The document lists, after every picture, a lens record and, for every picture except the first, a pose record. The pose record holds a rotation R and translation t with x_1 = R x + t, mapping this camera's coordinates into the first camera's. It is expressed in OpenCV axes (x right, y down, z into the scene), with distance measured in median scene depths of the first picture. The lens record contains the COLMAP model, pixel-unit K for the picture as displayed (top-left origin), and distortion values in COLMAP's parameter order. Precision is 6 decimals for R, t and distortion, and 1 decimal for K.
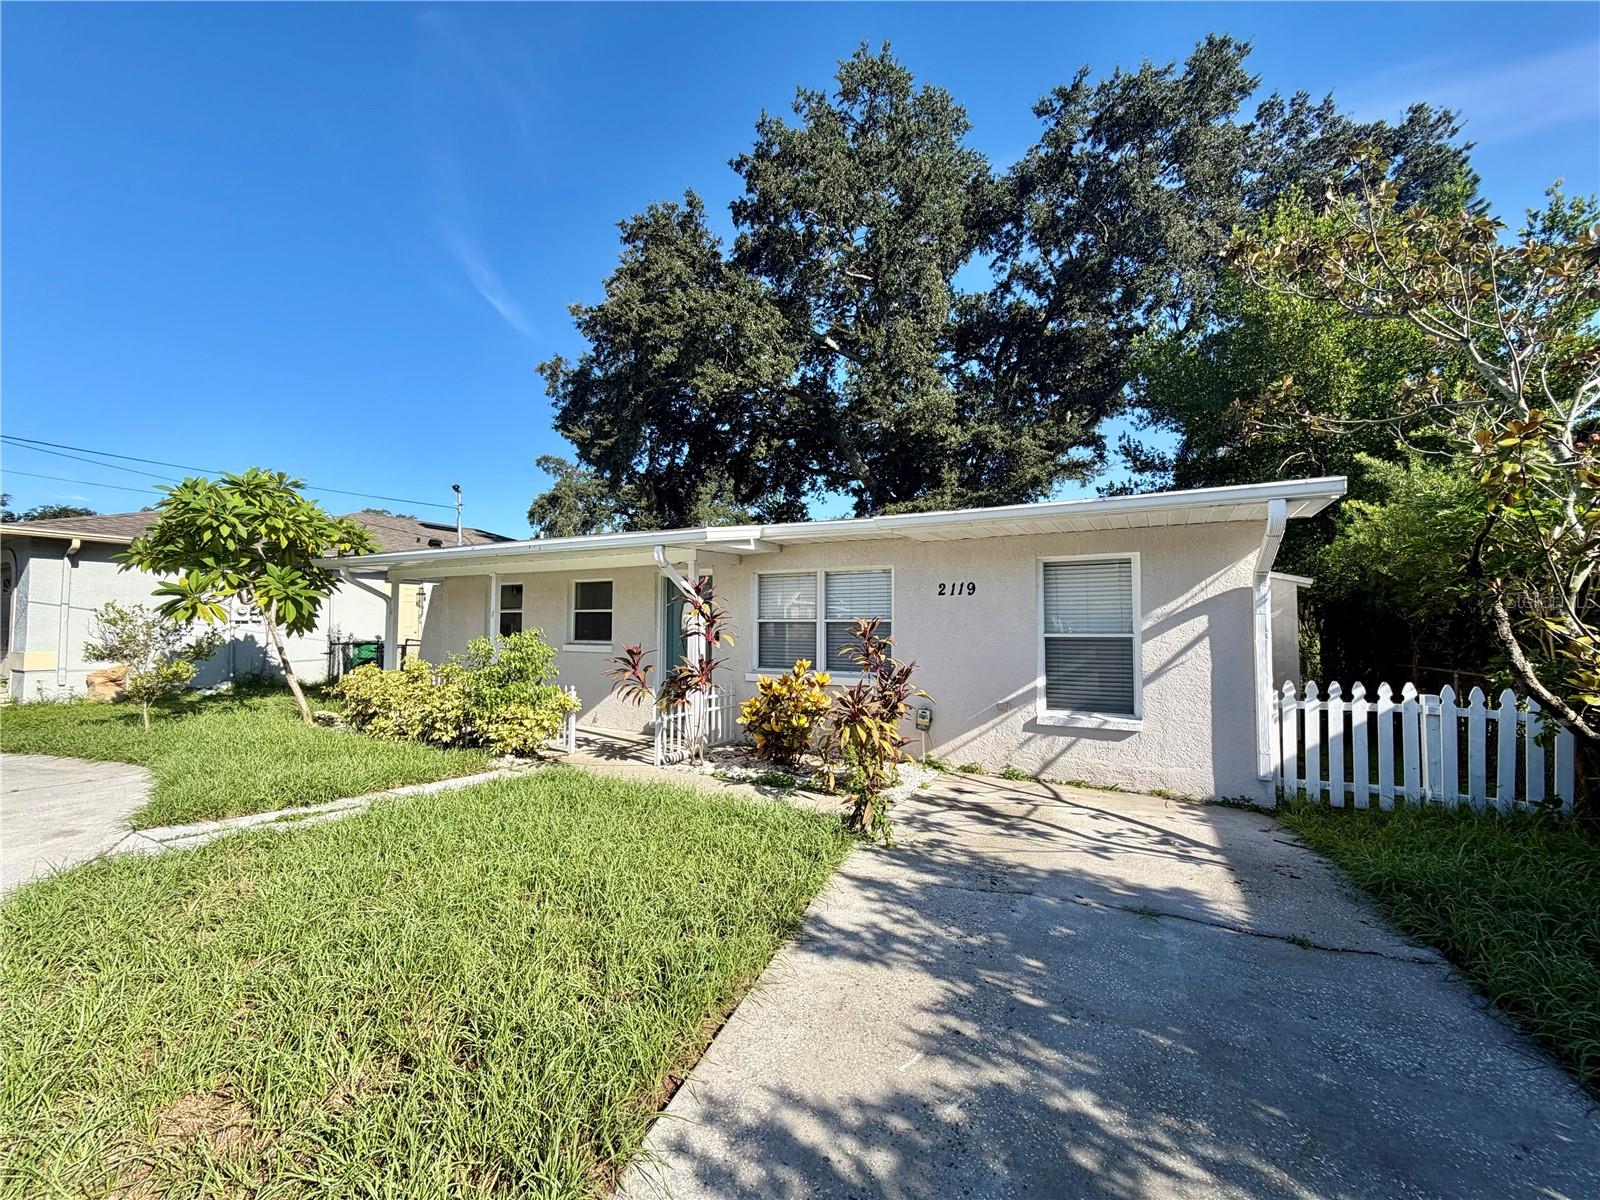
lens RADIAL K [[636.9, 0, 804.2], [0, 636.9, 600.0], [0, 0, 1]] dist [-0.000857, 0.000113]
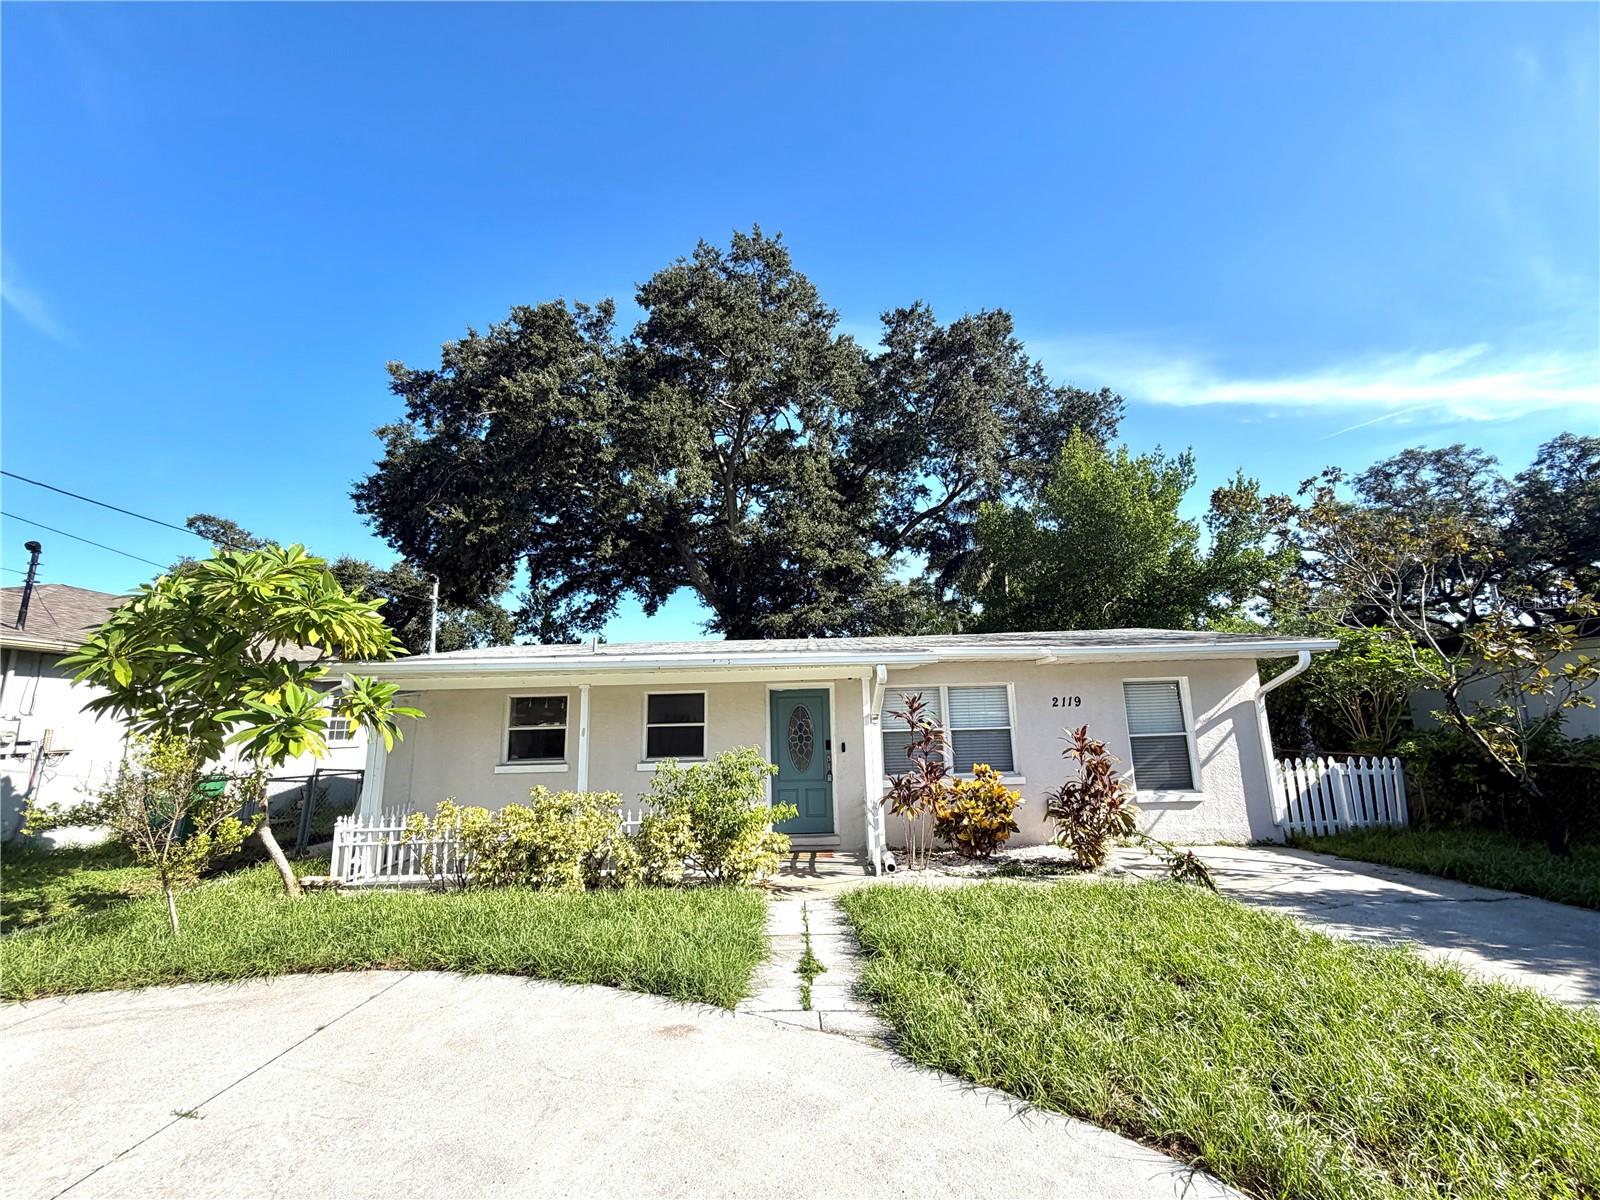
lens RADIAL K [[636.9, 0, 813.1], [0, 636.9, 598.6], [0, 0, 1]] dist [-0.000857, 0.000113]
pose [[0.879489, 0.067558, 0.471099, -0.898990], [0.008118, 0.987600, -0.156781, -0.027202], [-0.475849, 0.141712, 0.868035, 0.085601]]
